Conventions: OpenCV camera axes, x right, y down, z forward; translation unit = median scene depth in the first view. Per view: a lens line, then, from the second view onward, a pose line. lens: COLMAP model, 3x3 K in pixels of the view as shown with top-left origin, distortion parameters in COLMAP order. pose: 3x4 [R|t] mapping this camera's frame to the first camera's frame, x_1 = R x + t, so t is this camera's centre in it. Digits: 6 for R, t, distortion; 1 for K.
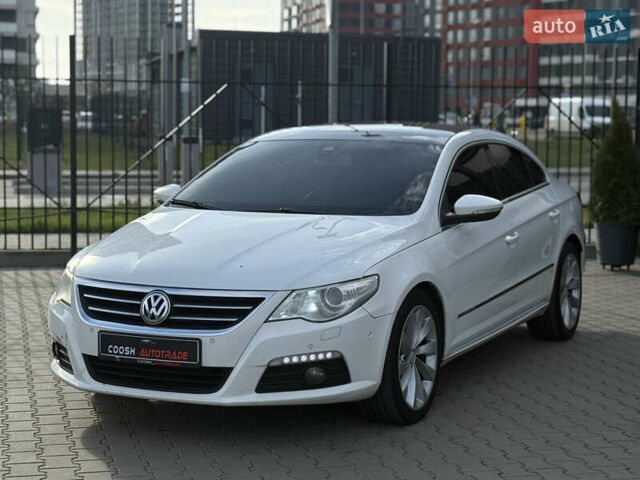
lens RADIAL K [[1279.5, 0, 320.0], [0, 1279.5, 240.0], [0, 0, 1]] dist [0.059434, 0.381191]
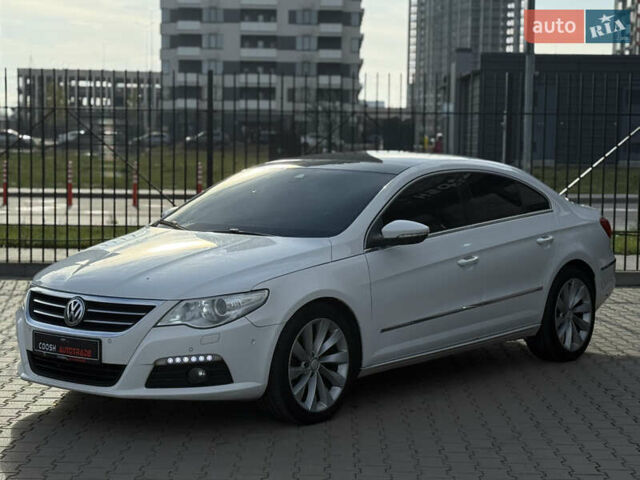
lens RADIAL K [[1279.5, 0, 320.0], [0, 1279.5, 240.0], [0, 0, 1]] dist [0.059434, 0.381191]
pose [[0.970385, 0.018612, -0.240845, 0.370035], [-0.022801, 0.999633, -0.014616, -0.000726], [0.240485, 0.019675, 0.970454, -0.086726]]
